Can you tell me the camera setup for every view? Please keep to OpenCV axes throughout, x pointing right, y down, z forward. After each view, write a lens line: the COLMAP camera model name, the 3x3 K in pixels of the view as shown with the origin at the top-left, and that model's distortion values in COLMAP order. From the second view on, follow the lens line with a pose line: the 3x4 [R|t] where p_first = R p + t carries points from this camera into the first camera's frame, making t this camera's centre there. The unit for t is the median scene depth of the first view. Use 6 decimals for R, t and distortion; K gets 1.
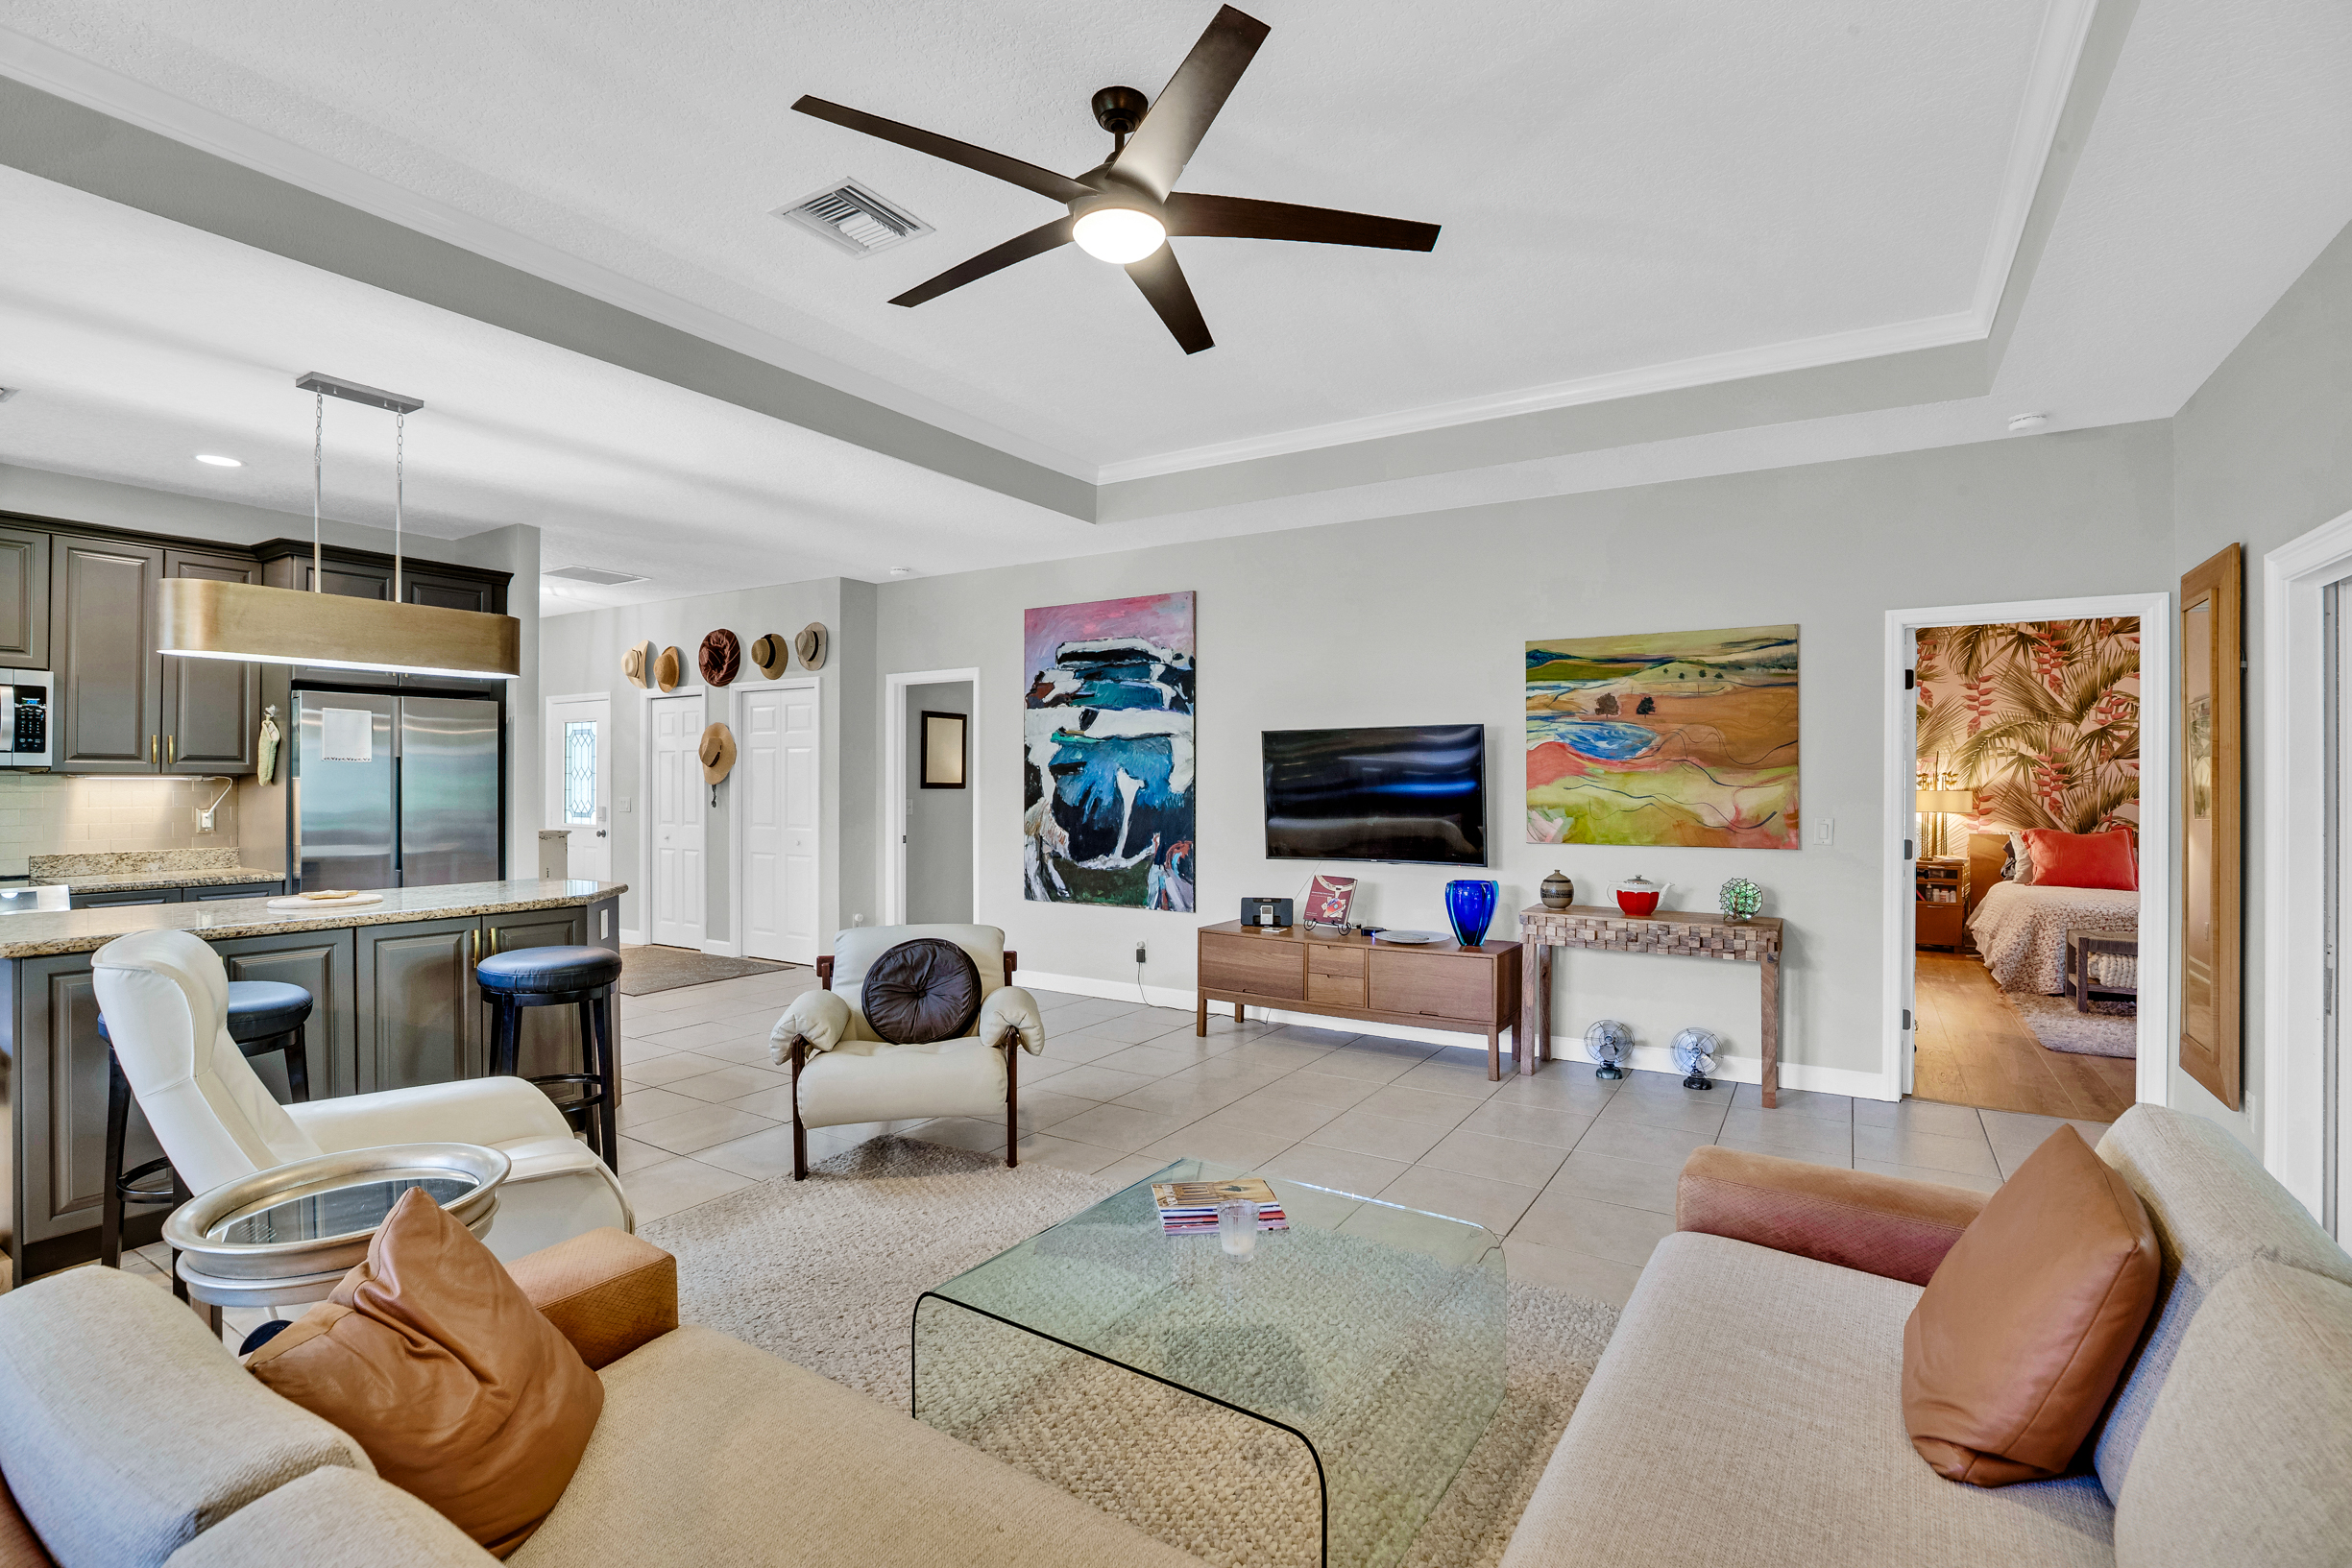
lens RADIAL K [[1081.9, 0, 1187.9], [0, 1081.9, 778.9], [0, 0, 1]] dist [-0.045360, 0.014413]
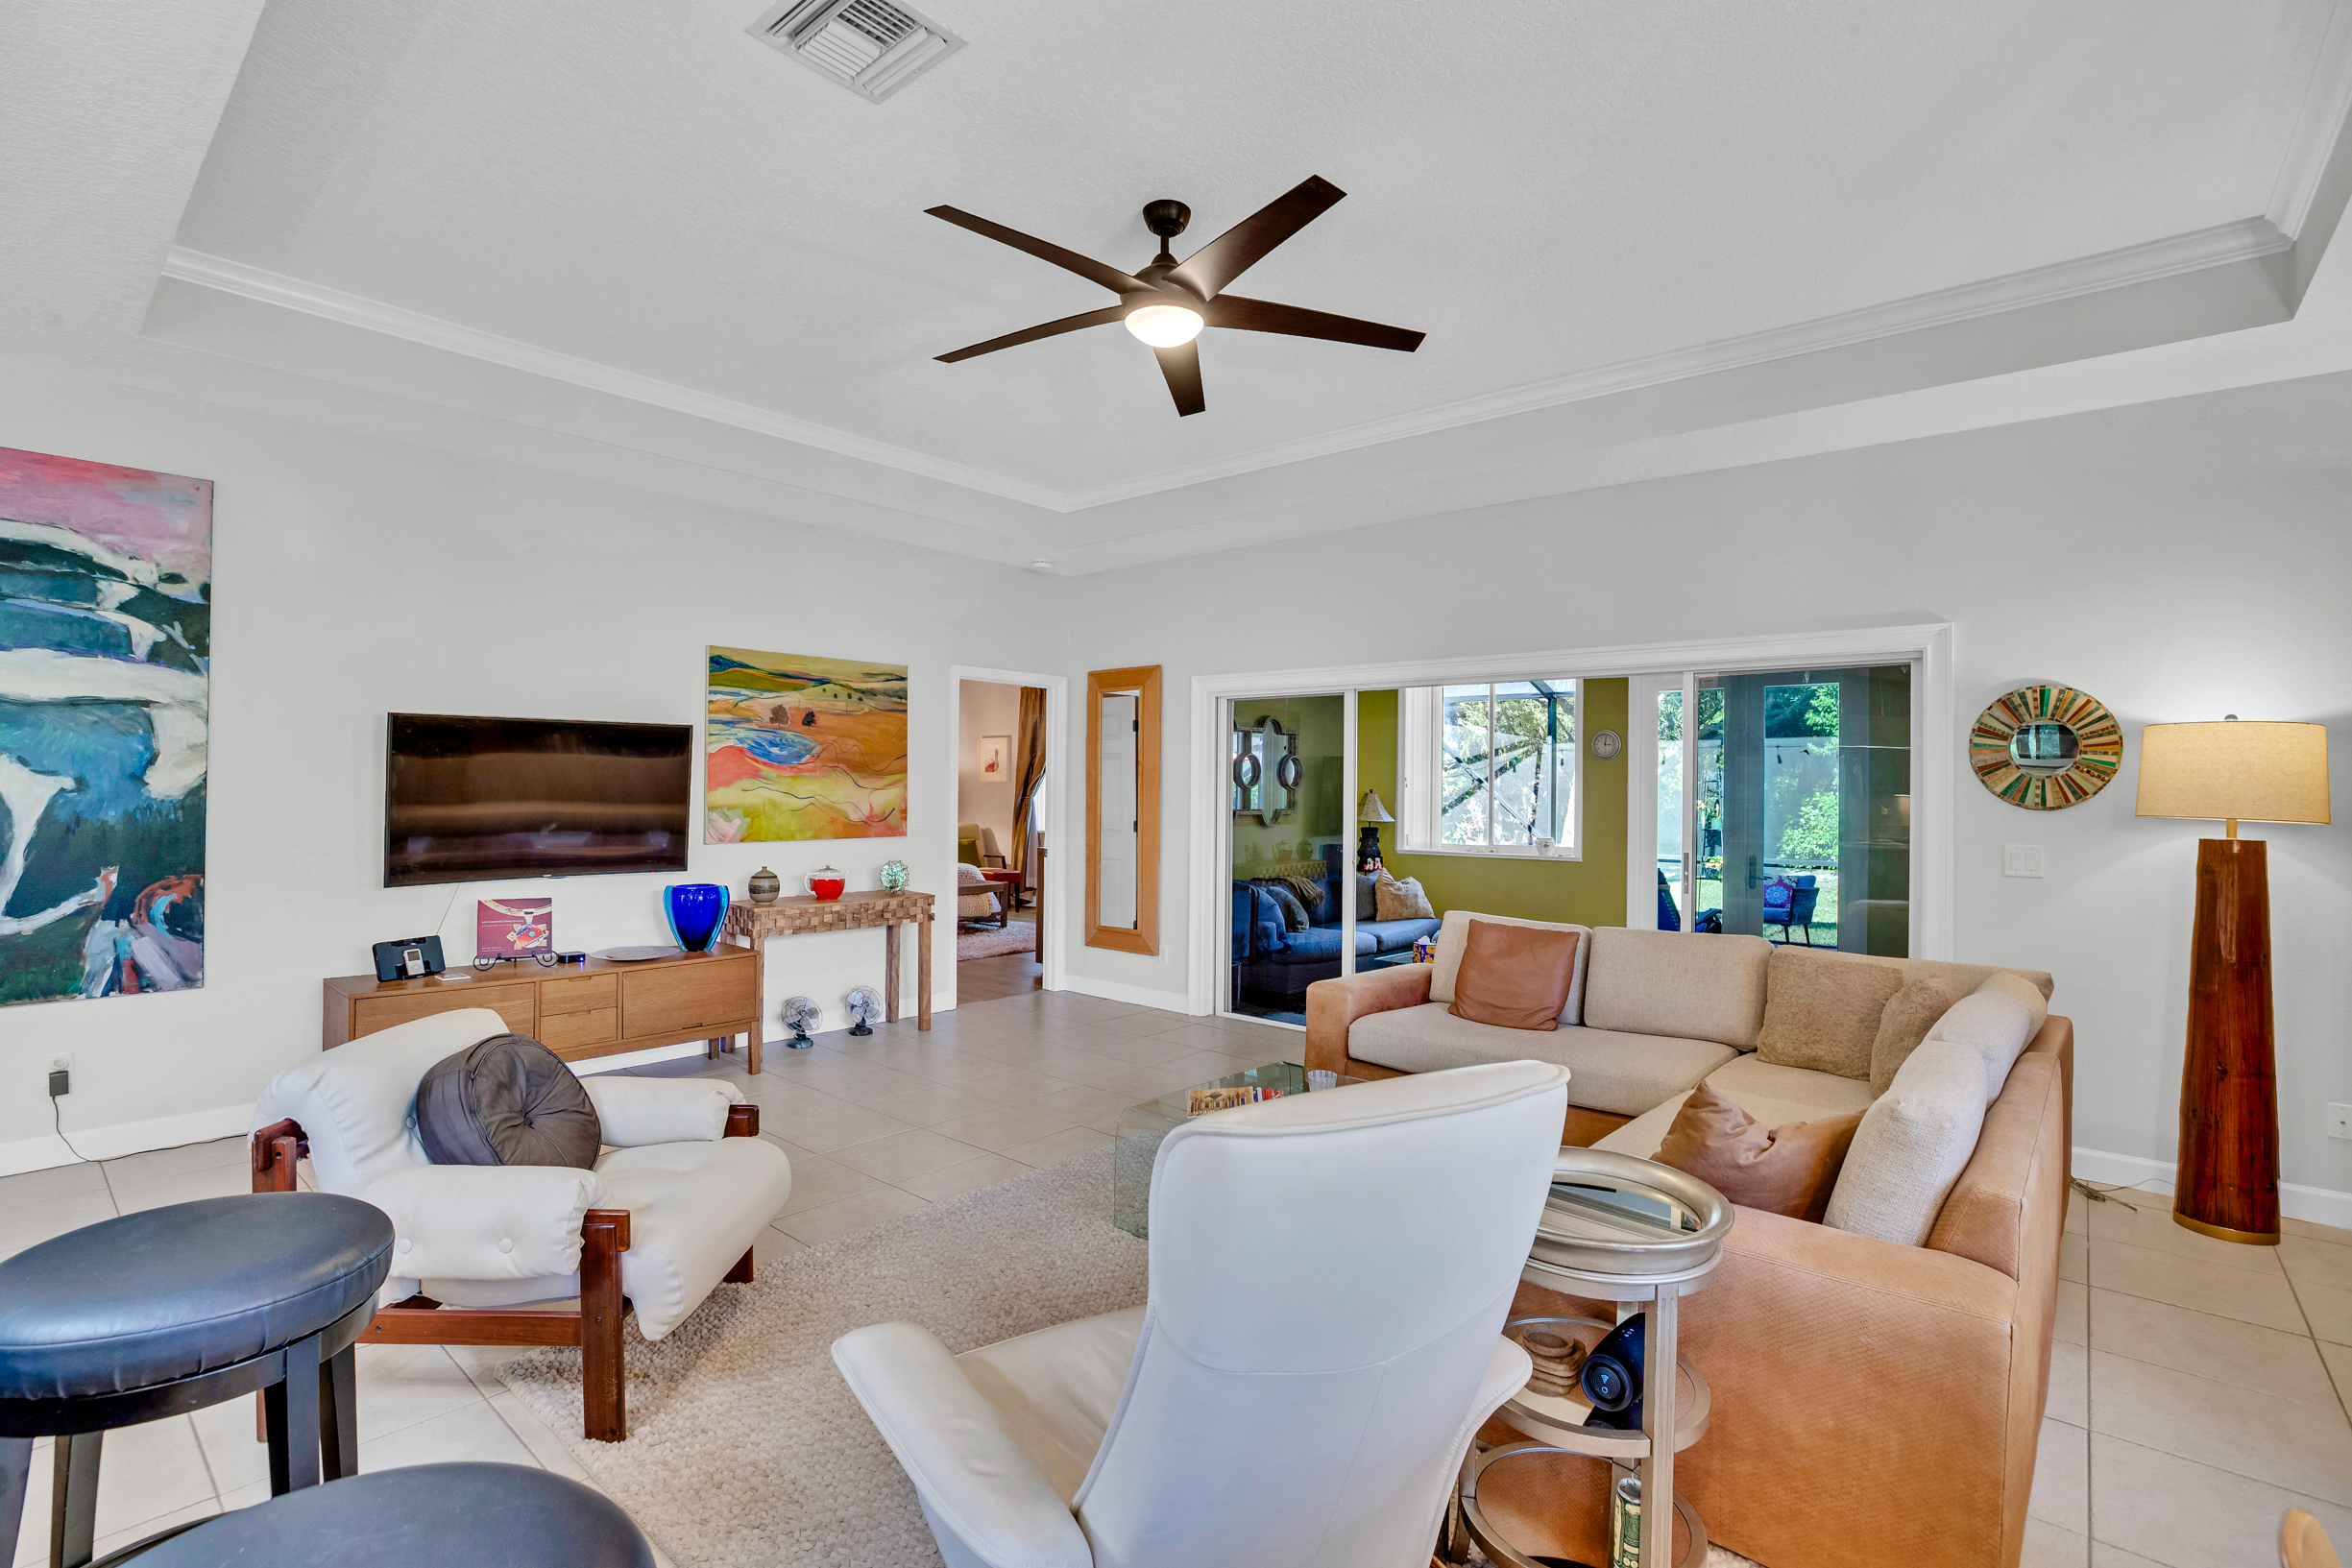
lens RADIAL K [[1081.9, 0, 1187.9], [0, 1081.9, 778.9], [0, 0, 1]] dist [-0.045360, 0.014413]
pose [[0.151792, 0.005549, 0.988397, -0.616631], [-0.012076, 0.999920, -0.003760, -0.003690], [-0.988339, -0.011365, 0.151847, 0.399617]]
